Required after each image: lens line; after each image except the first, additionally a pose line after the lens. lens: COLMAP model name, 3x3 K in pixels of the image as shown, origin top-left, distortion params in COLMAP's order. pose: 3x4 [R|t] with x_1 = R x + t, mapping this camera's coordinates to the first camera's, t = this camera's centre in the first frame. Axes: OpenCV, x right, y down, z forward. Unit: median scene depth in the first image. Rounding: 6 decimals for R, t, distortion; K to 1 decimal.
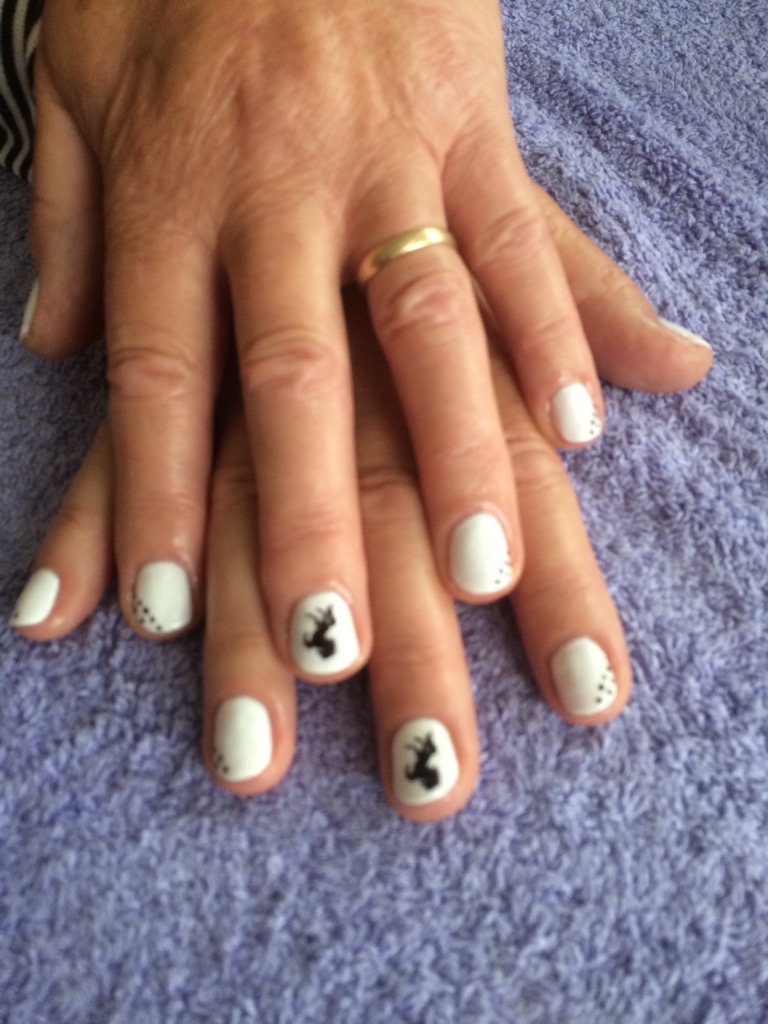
lens RADIAL K [[902.9, 0, 377.8], [0, 902.9, 515.2], [0, 0, 1]] dist [0.070886, 0.004088]
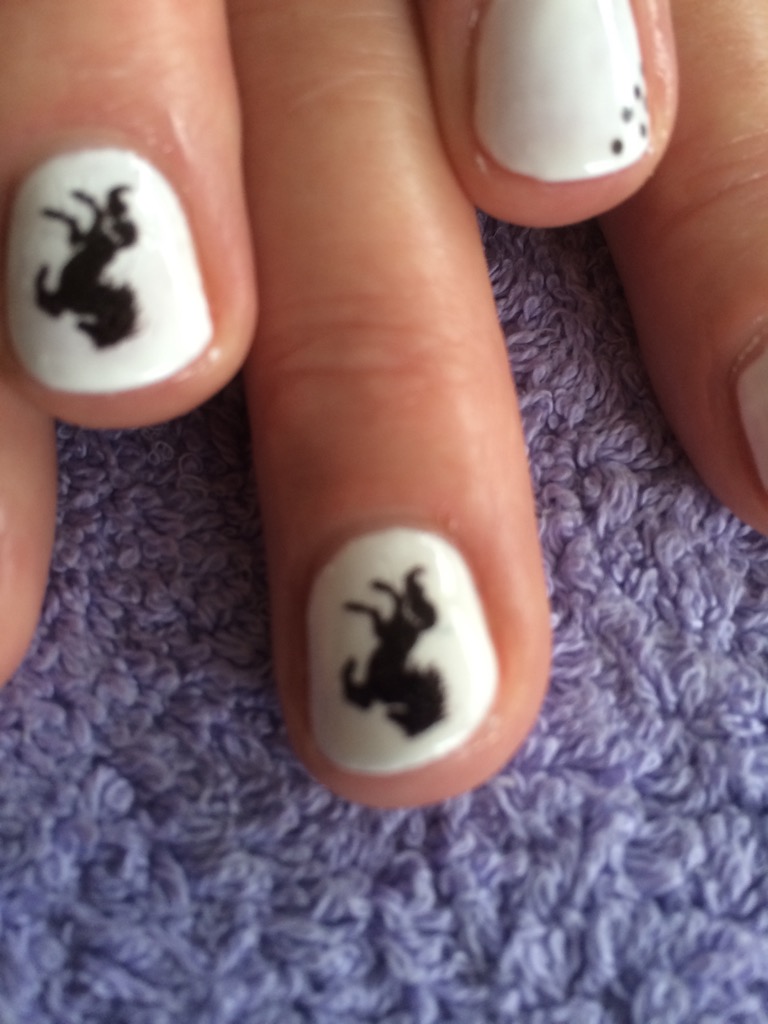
lens RADIAL K [[902.9, 0, 382.8], [0, 902.9, 515.5], [0, 0, 1]] dist [0.070886, 0.004088]
pose [[0.998714, 0.002355, 0.050639, 0.027085], [-0.011594, 0.983058, 0.182930, 0.157420], [-0.049351, -0.183282, 0.981821, 0.657602]]
